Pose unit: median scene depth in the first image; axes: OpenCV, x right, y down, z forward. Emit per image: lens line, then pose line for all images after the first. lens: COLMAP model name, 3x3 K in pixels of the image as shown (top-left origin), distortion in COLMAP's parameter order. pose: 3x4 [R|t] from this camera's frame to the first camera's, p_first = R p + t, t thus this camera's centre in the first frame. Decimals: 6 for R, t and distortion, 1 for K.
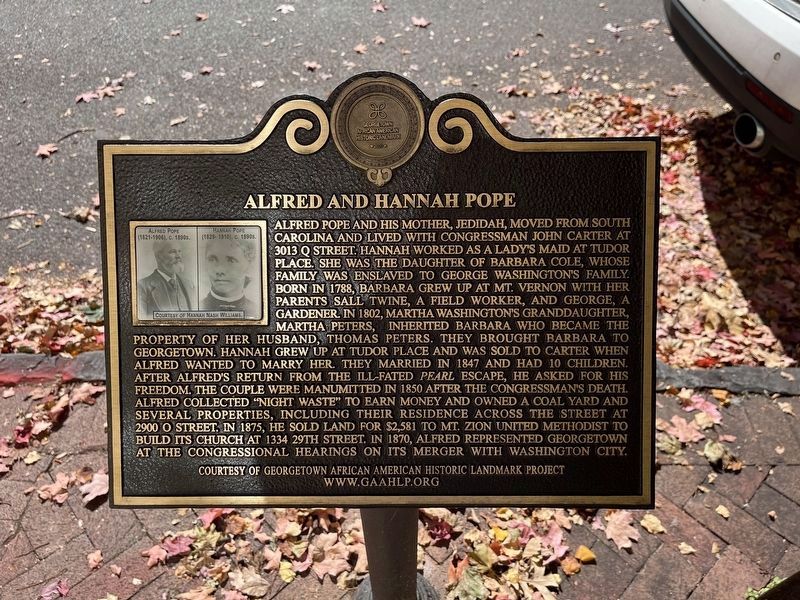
lens RADIAL K [[621.3, 0, 401.8], [0, 621.3, 298.8], [0, 0, 1]] dist [0.007383, -0.000876]
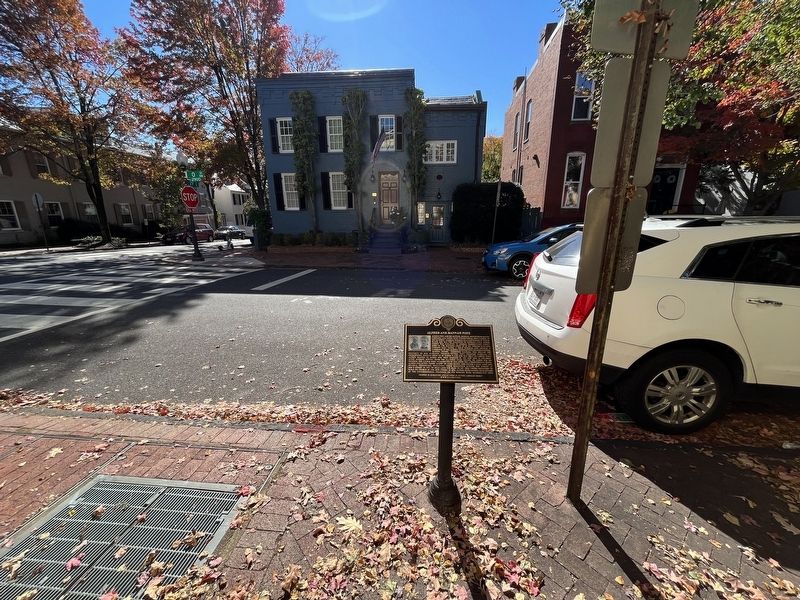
lens RADIAL K [[322.0, 0, 399.1], [0, 322.0, 297.9], [0, 0, 1]] dist [0.000522, 0.000019]
pose [[0.998366, 0.017189, -0.054489, -0.131644], [-0.044186, 0.836894, -0.545578, 0.484817], [0.036224, 0.547095, 0.836286, -0.699861]]
